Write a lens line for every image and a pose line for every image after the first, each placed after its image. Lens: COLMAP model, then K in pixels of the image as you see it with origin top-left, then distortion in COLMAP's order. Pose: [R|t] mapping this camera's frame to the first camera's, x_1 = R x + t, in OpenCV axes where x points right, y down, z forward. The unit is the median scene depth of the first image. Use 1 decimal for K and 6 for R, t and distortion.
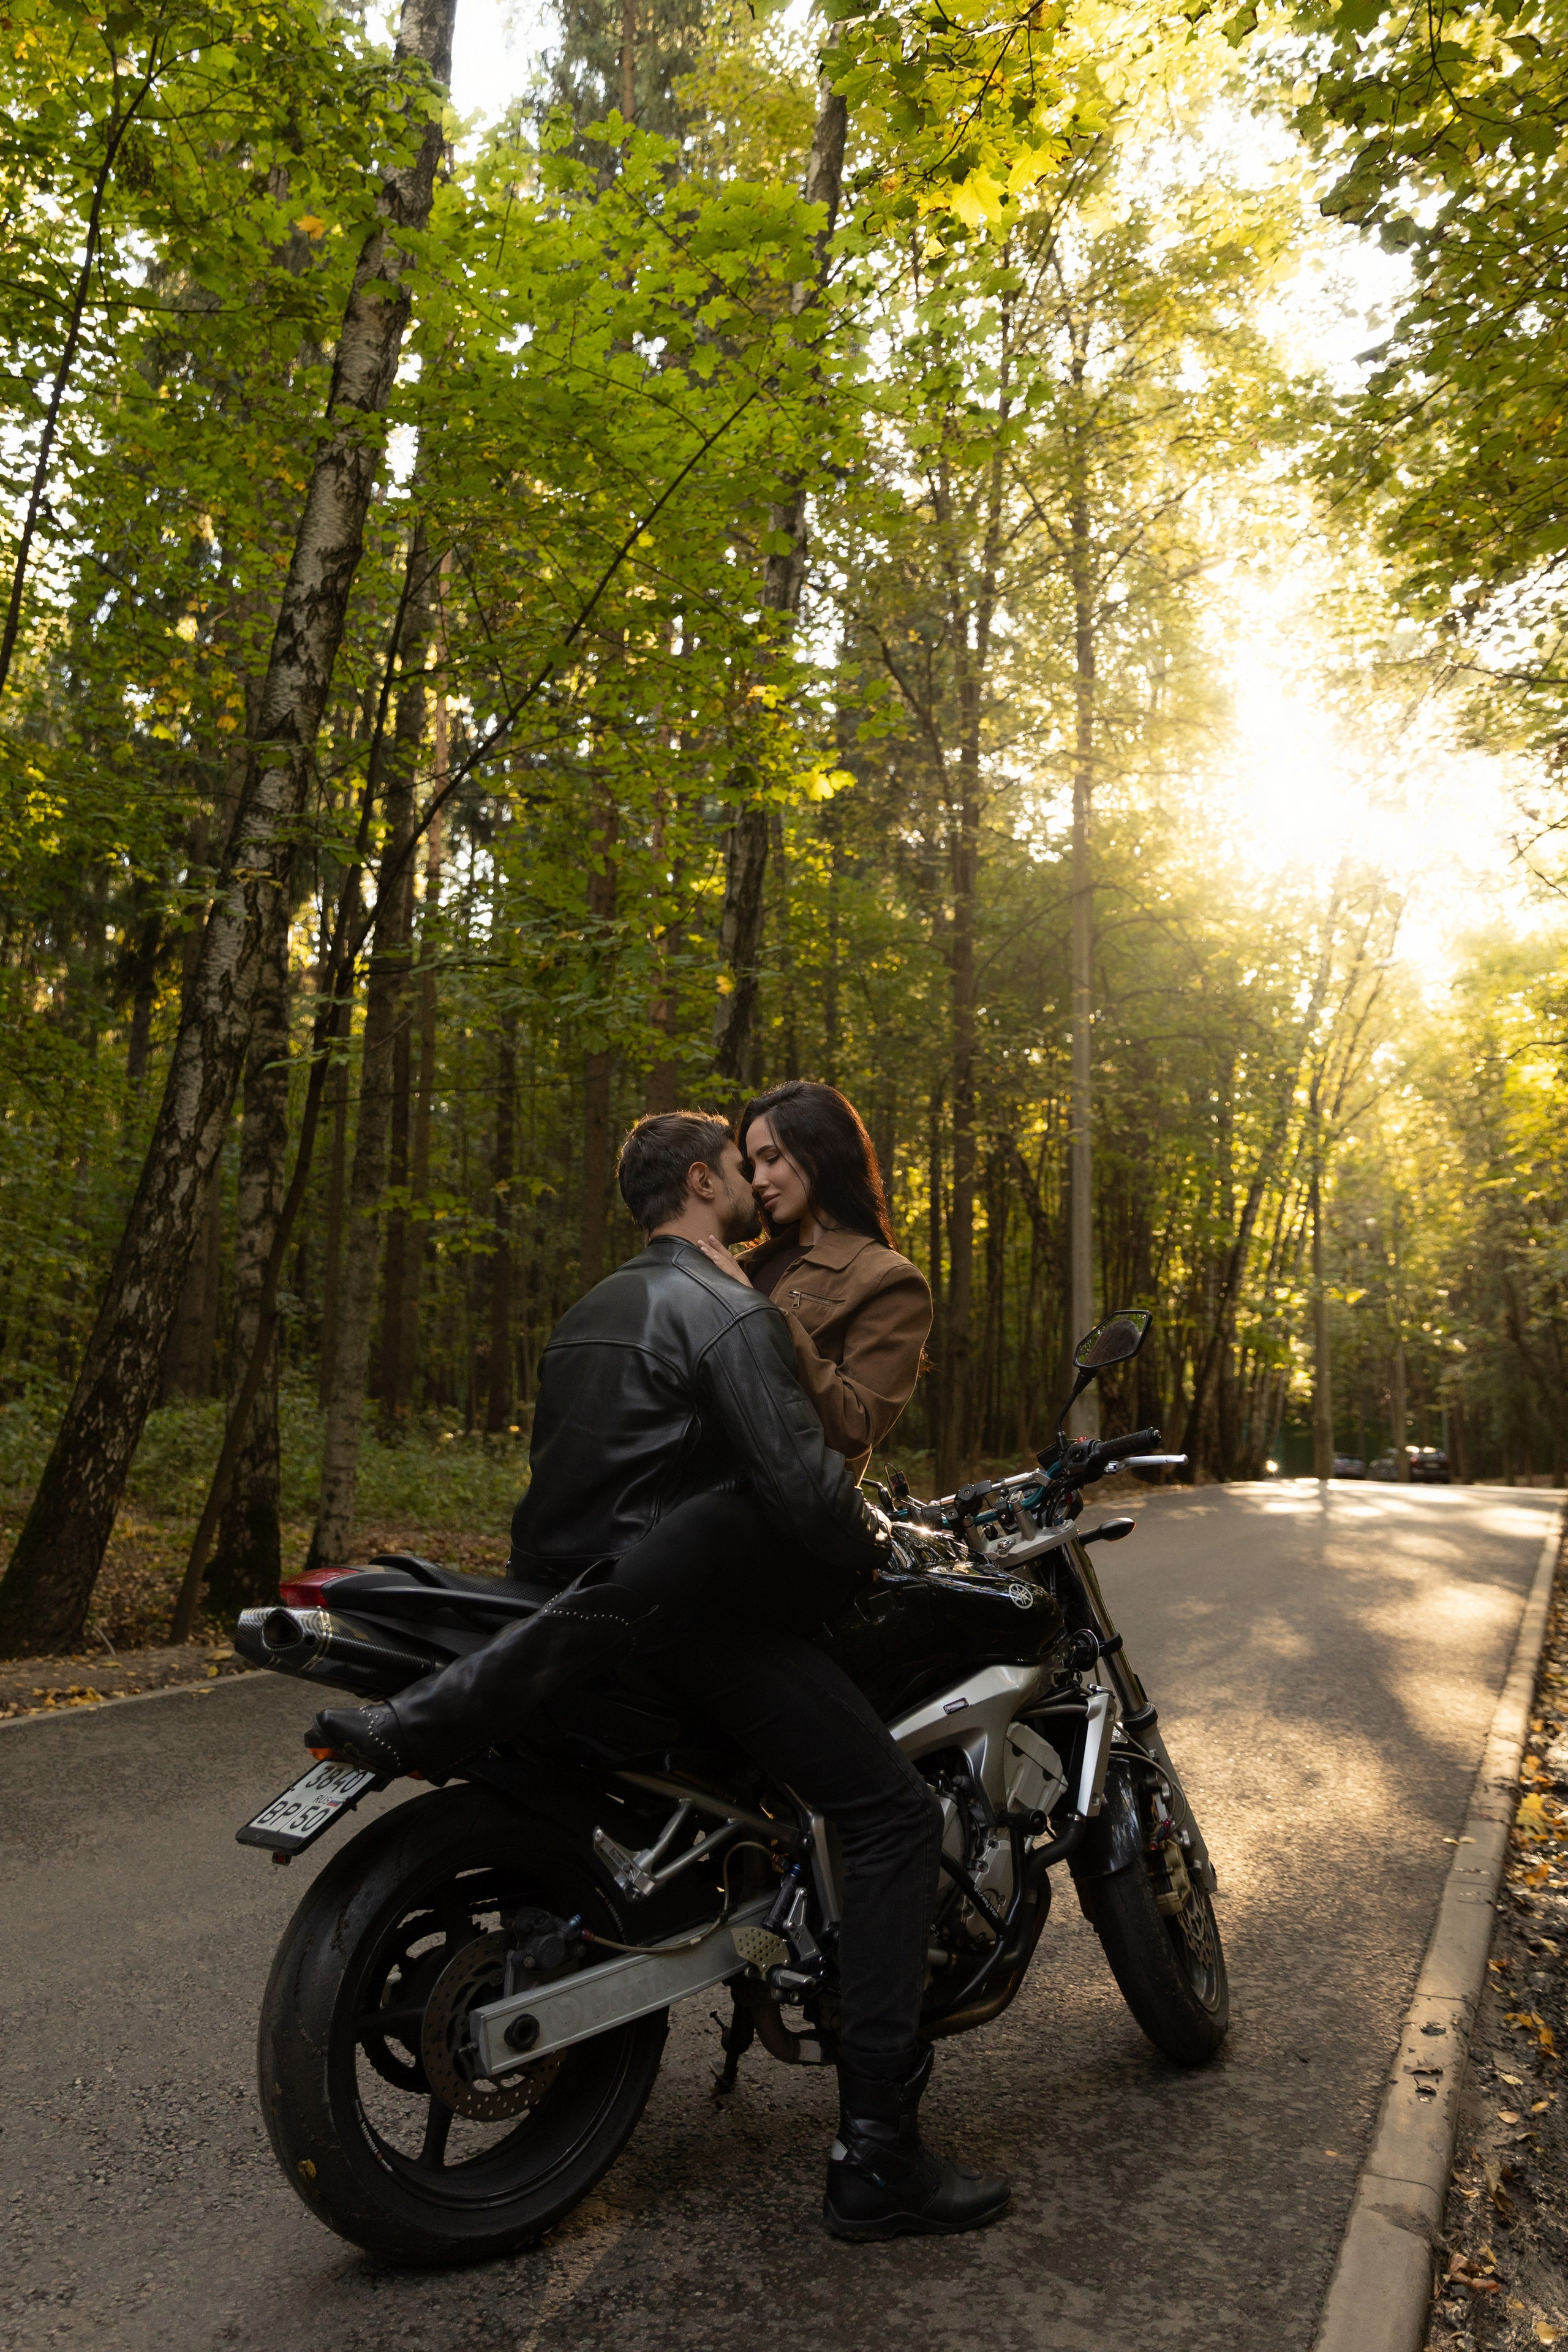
lens RADIAL K [[1924.7, 0, 782.5], [0, 1924.7, 1107.0], [0, 0, 1]] dist [-0.007172, 0.011737]
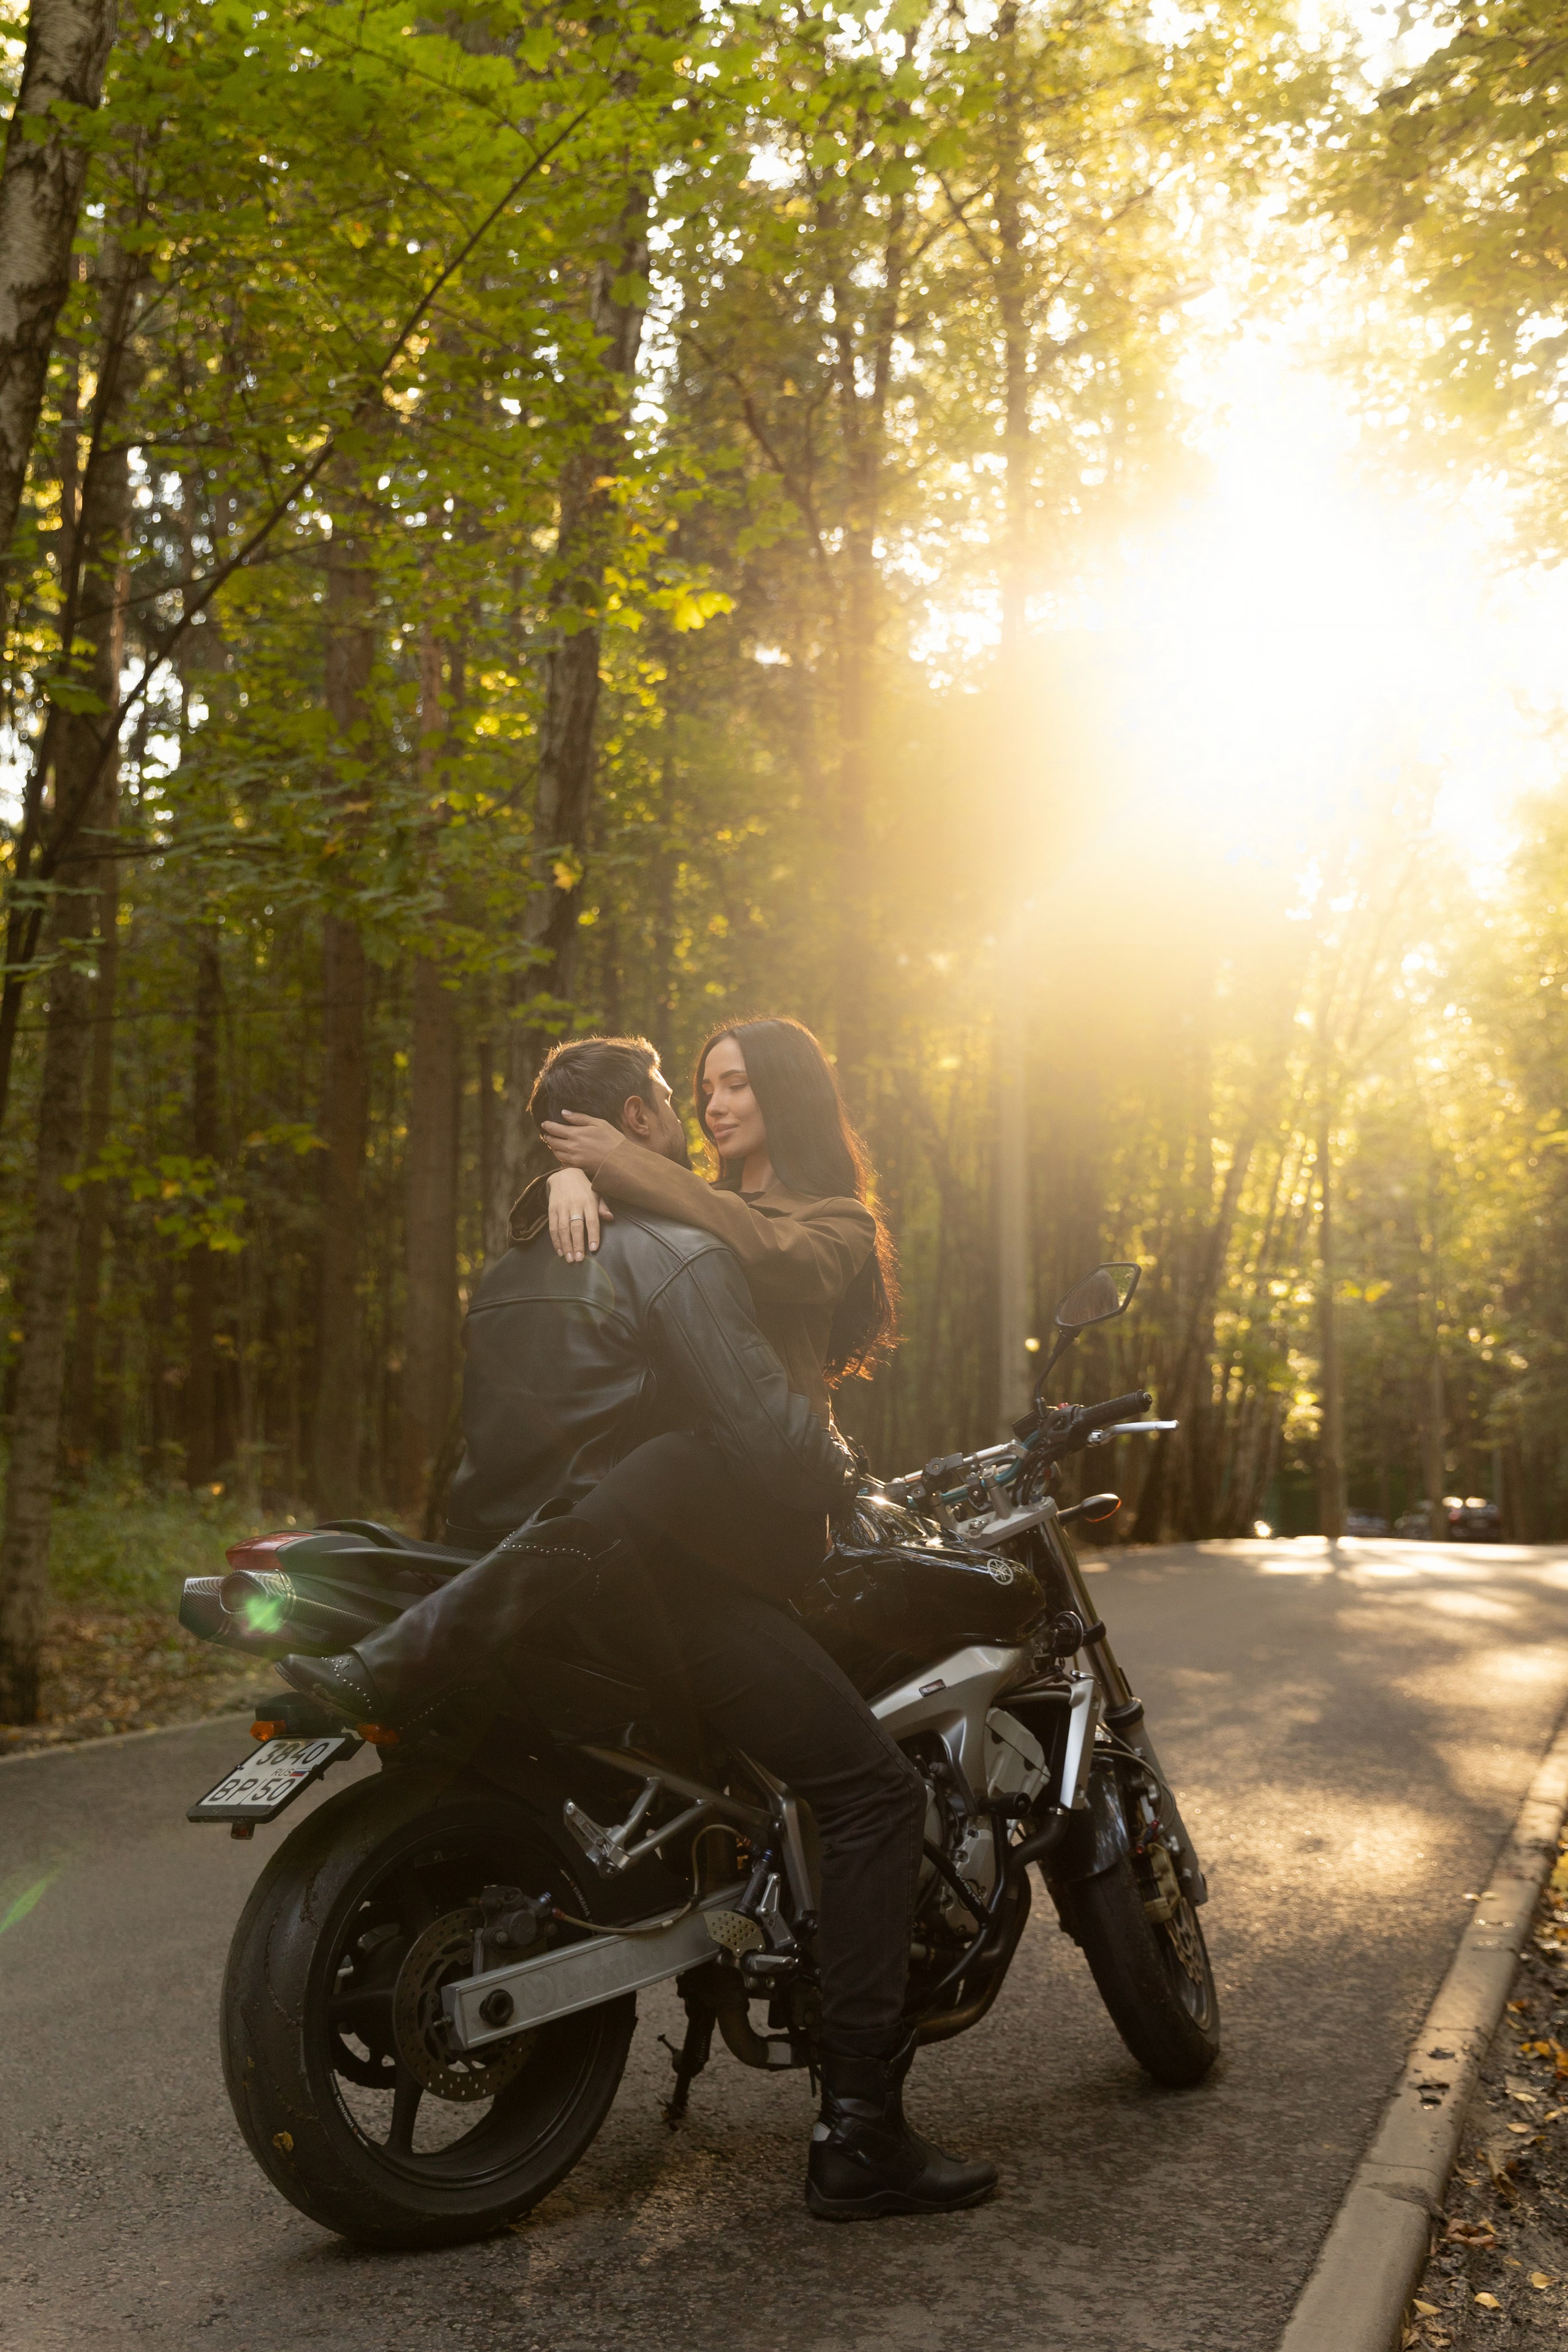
lens RADIAL K [[2699.8, 0, 782.5], [0, 2699.8, 1146.8], [0, 0, 1]] dist [0.008546, -0.016020]
pose [[0.997410, -0.003844, 0.071830, -0.064714], [0.000853, 0.999133, 0.041623, -0.001609], [-0.071927, -0.041454, 0.996548, -0.241773]]
